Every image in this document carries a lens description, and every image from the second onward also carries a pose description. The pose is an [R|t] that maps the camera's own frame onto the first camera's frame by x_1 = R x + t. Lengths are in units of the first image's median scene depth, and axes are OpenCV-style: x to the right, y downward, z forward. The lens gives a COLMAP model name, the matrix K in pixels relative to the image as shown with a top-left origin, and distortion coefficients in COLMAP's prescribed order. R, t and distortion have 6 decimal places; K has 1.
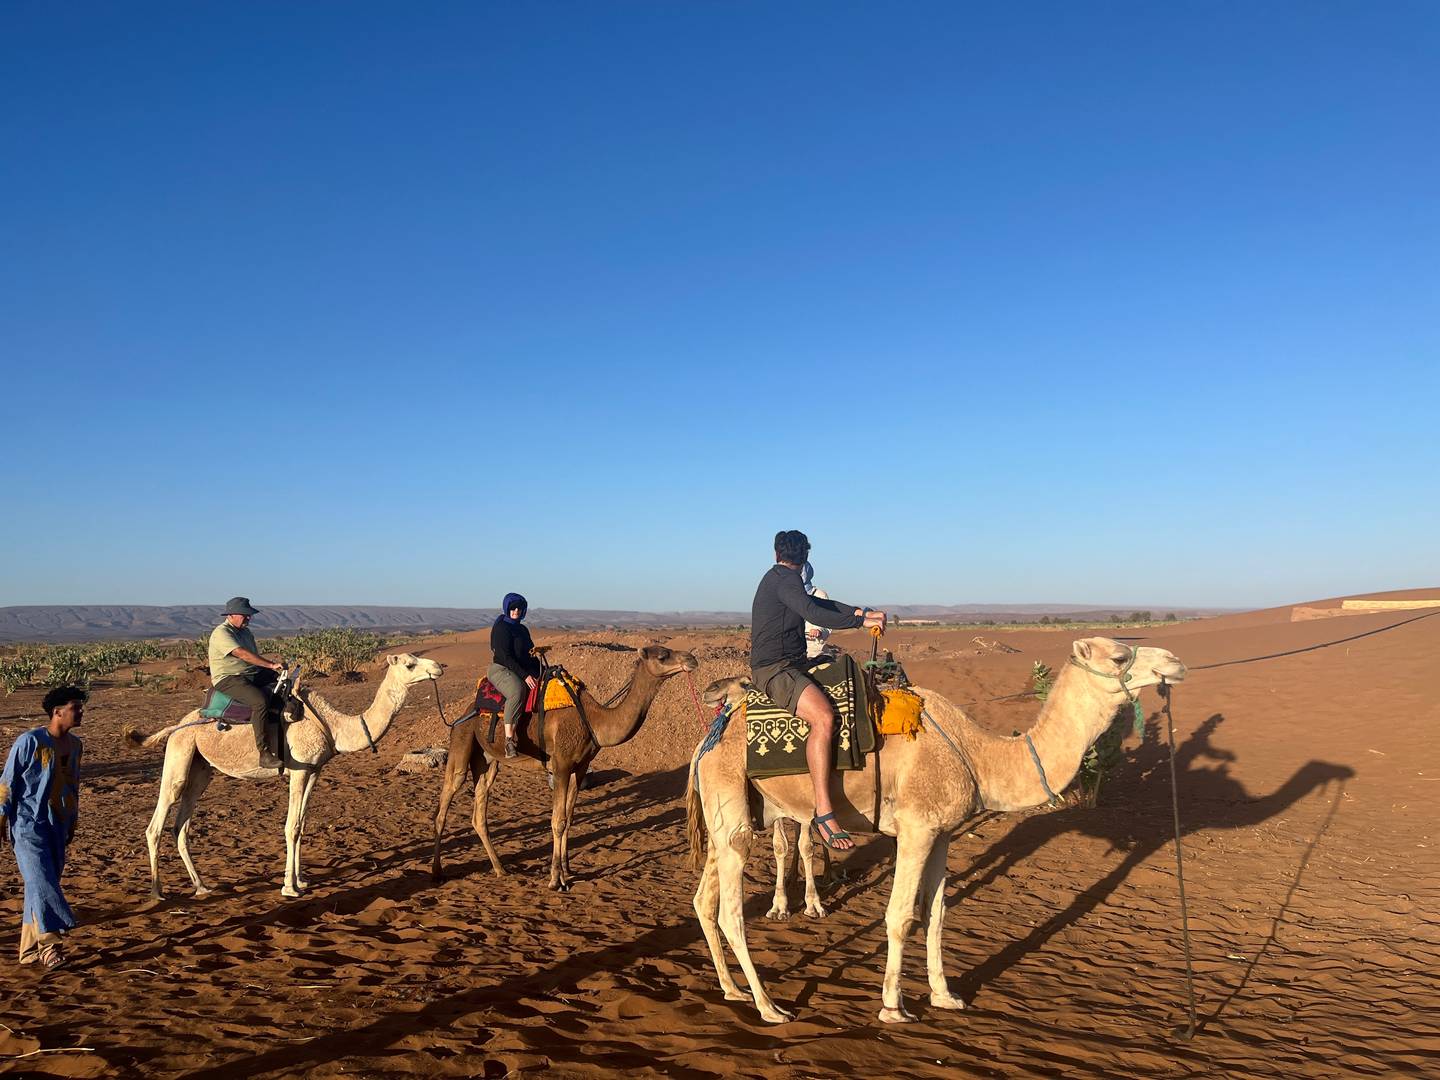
lens RADIAL K [[1100.8, 0, 728.4], [0, 1100.8, 534.5], [0, 0, 1]] dist [0.074468, -0.099804]
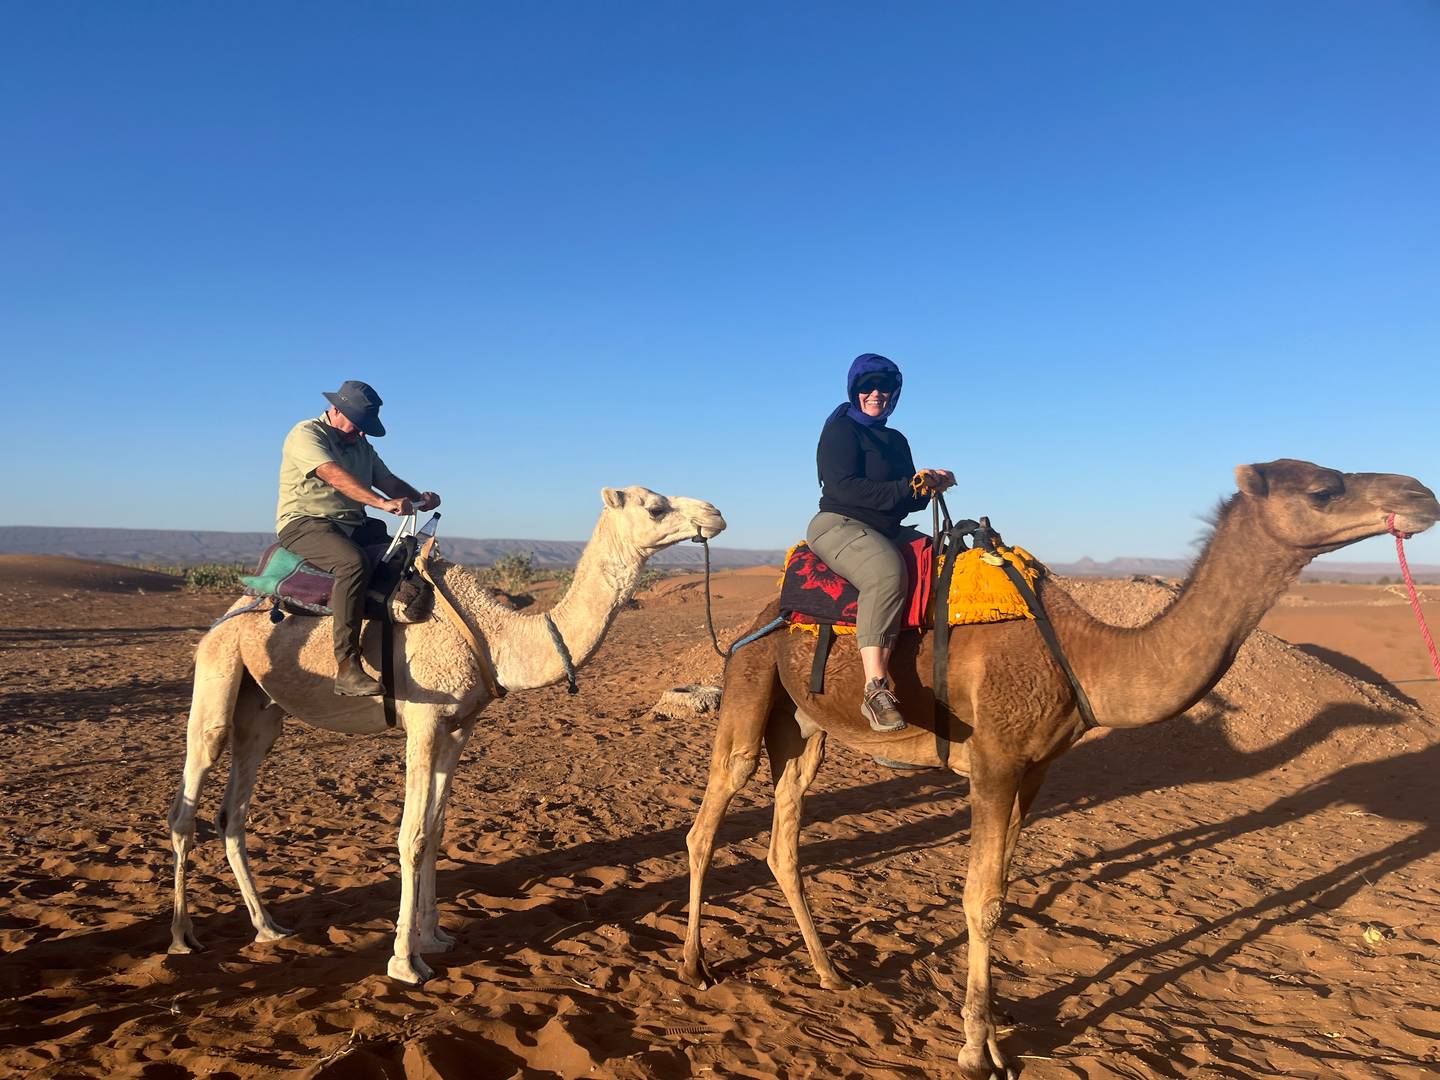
lens RADIAL K [[1100.8, 0, 706.3], [0, 1100.8, 542.2], [0, 0, 1]] dist [0.074468, -0.099804]
pose [[0.964759, 0.029366, -0.261491, -0.152346], [-0.014391, 0.998154, 0.058998, 0.109909], [0.262741, -0.053156, 0.963401, 0.607983]]
